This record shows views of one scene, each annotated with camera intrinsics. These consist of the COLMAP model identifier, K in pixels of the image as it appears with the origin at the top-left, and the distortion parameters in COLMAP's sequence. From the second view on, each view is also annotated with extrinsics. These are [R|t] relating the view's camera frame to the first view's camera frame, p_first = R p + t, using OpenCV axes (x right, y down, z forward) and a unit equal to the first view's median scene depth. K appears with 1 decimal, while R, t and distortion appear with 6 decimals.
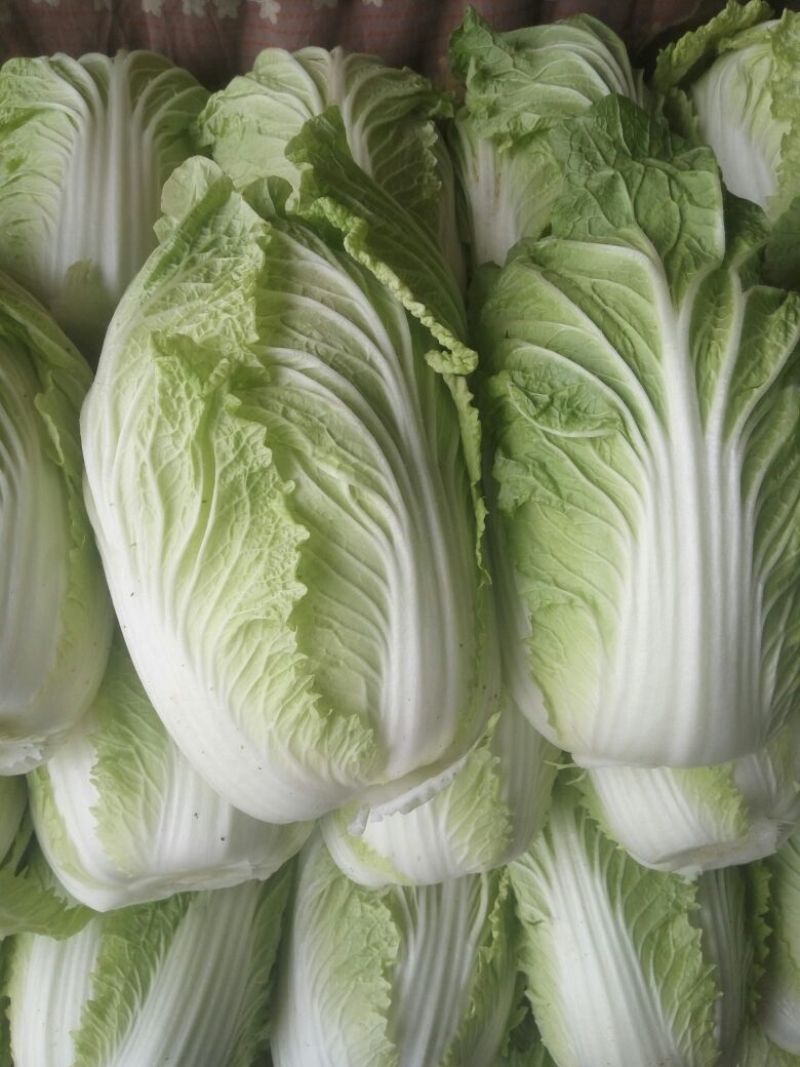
lens RADIAL K [[851.0, 0, 399.3], [0, 851.0, 538.2], [0, 0, 1]] dist [0.057687, -0.071928]
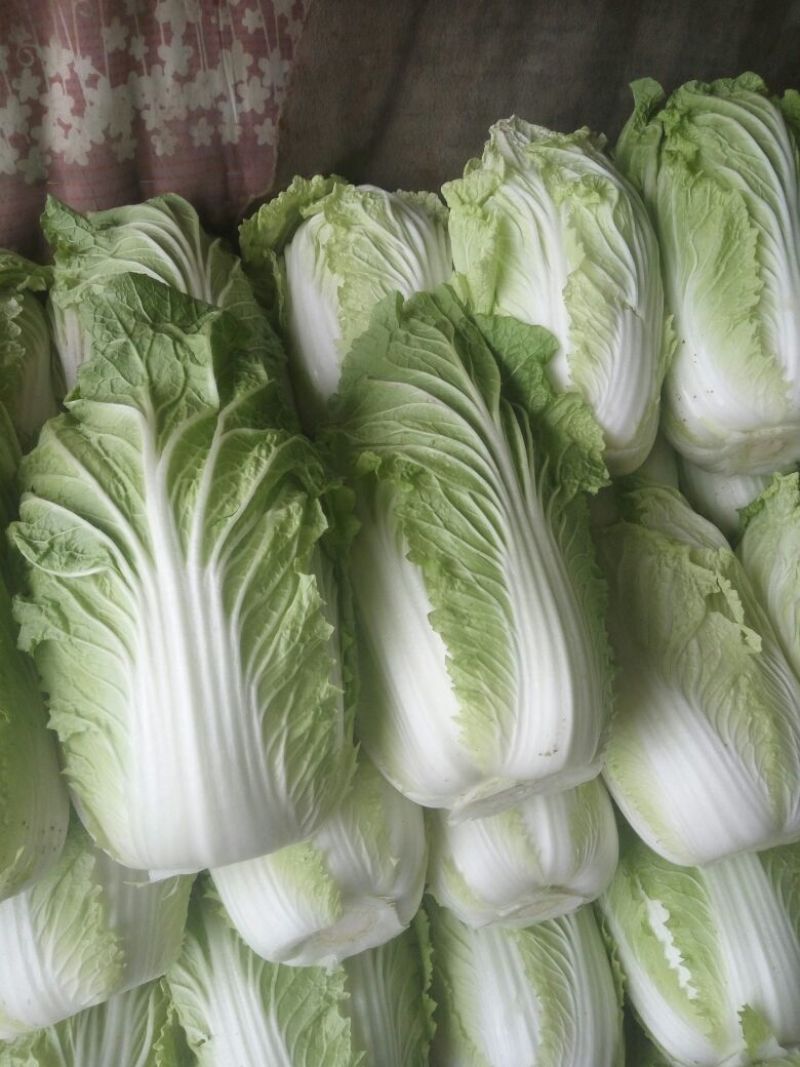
lens RADIAL K [[851.0, 0, 399.3], [0, 851.0, 538.2], [0, 0, 1]] dist [0.057687, -0.071928]
pose [[0.981509, -0.112451, 0.154904, 0.401784], [0.130841, 0.984813, -0.114120, 0.012616], [-0.139719, 0.132277, 0.981316, -0.136621]]
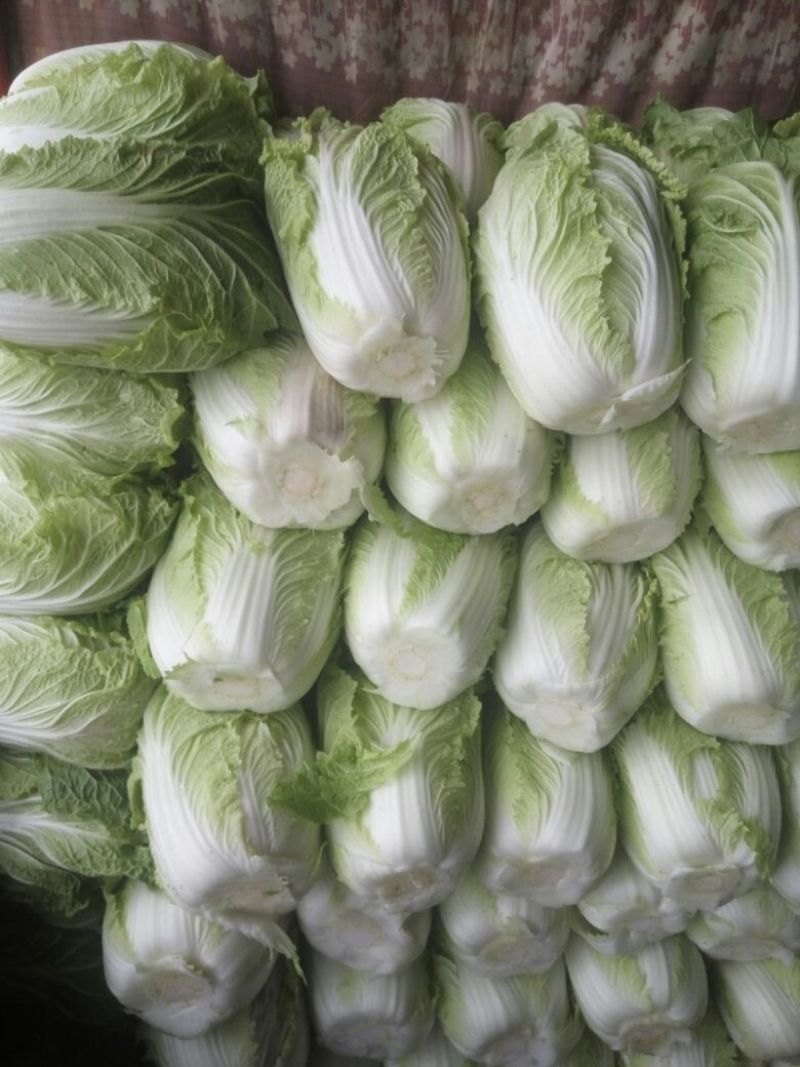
lens RADIAL K [[851.0, 0, 399.3], [0, 851.0, 538.2], [0, 0, 1]] dist [0.057687, -0.071928]
pose [[0.993601, 0.098051, -0.056070, -0.347504], [-0.108465, 0.966788, -0.231421, 0.997670], [0.031517, 0.236022, 0.971236, -0.715484]]
